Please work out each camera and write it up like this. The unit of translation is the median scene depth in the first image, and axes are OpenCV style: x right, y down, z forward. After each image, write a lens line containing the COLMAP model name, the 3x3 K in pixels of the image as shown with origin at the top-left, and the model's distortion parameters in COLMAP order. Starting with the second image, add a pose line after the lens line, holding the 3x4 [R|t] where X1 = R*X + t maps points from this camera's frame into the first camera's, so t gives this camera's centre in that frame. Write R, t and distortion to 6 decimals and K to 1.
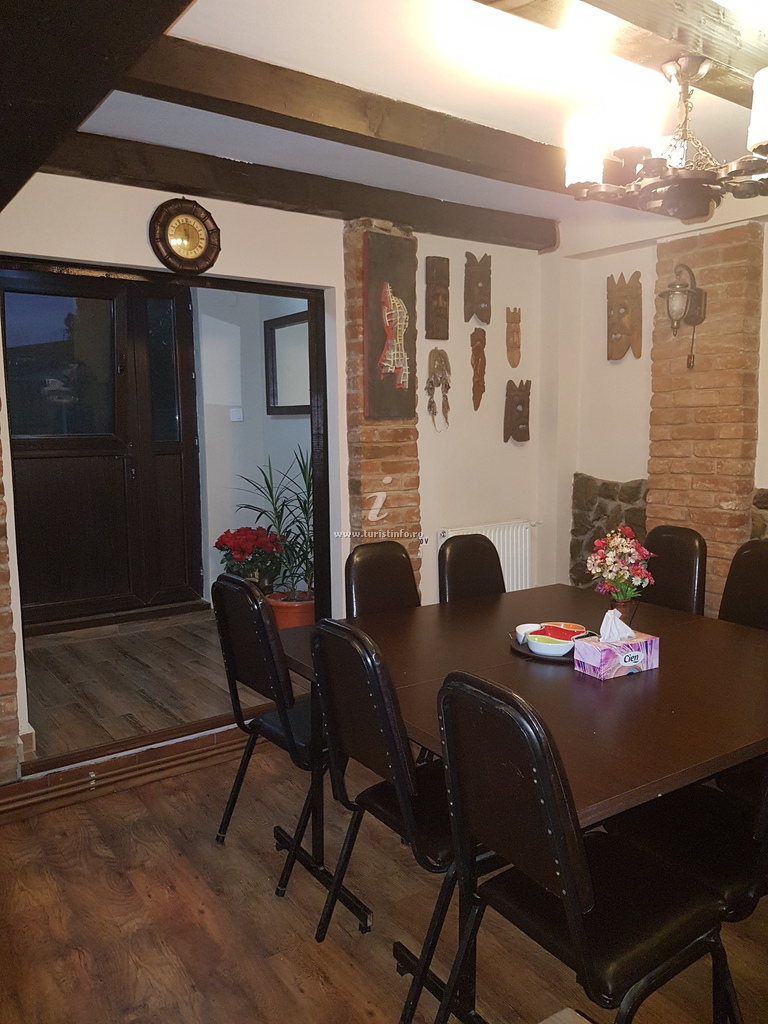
lens RADIAL K [[776.7, 0, 384.0], [0, 776.7, 512.0], [0, 0, 1]] dist [0.103721, -0.173604]
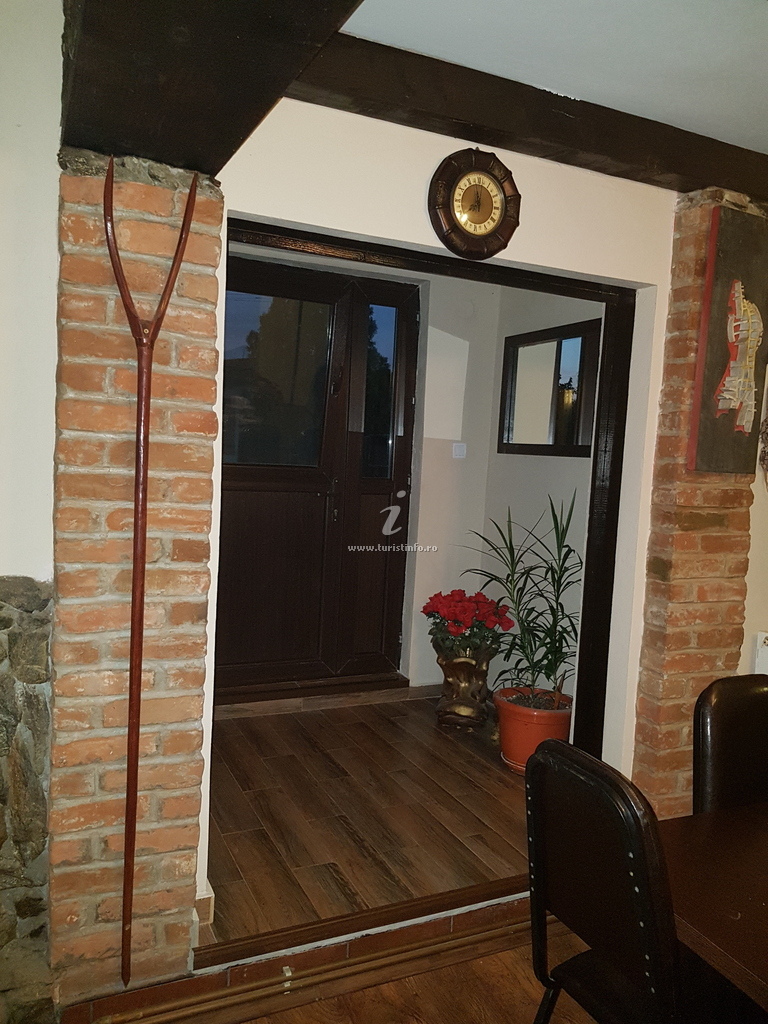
lens RADIAL K [[795.0, 0, 394.6], [0, 795.0, 516.5], [0, 0, 1]] dist [0.107834, -0.191433]
pose [[0.981865, 0.076782, -0.173337, -0.150658], [-0.082835, 0.996171, -0.027949, -0.038949], [0.170527, 0.041800, 0.984466, 0.248655]]
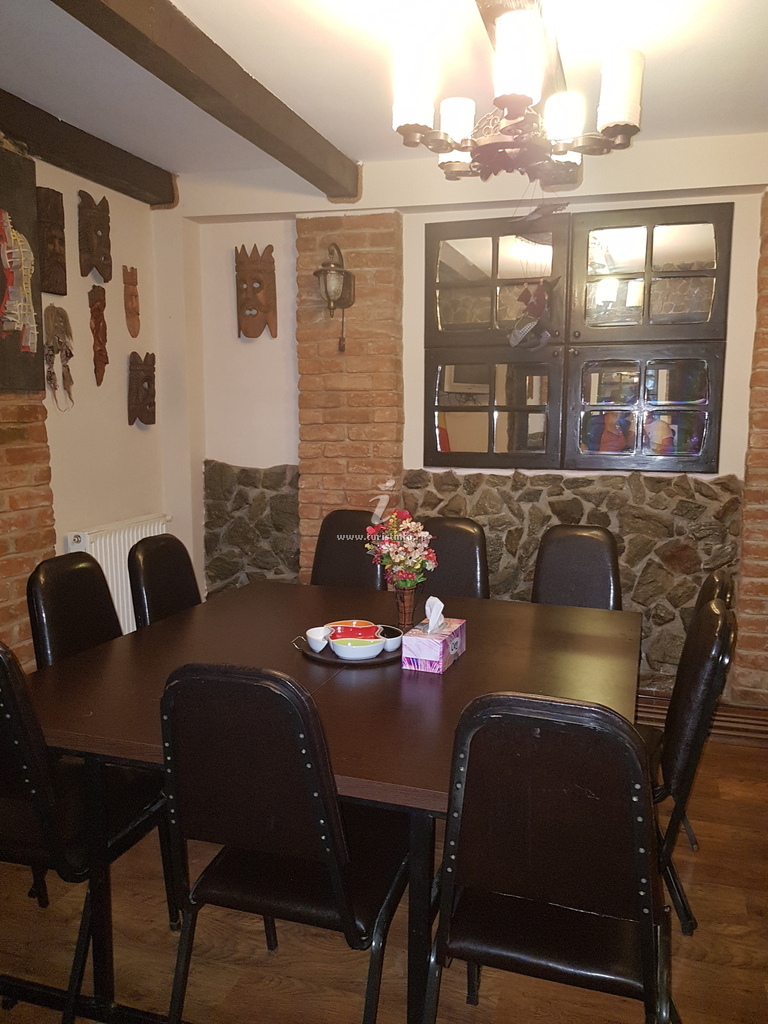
lens RADIAL K [[795.0, 0, 394.6], [0, 795.0, 516.5], [0, 0, 1]] dist [0.107834, -0.191433]
pose [[0.790572, -0.067249, 0.608665, -0.186534], [0.057588, 0.997711, 0.035434, -0.005482], [-0.609655, 0.007038, 0.792636, 0.156037]]
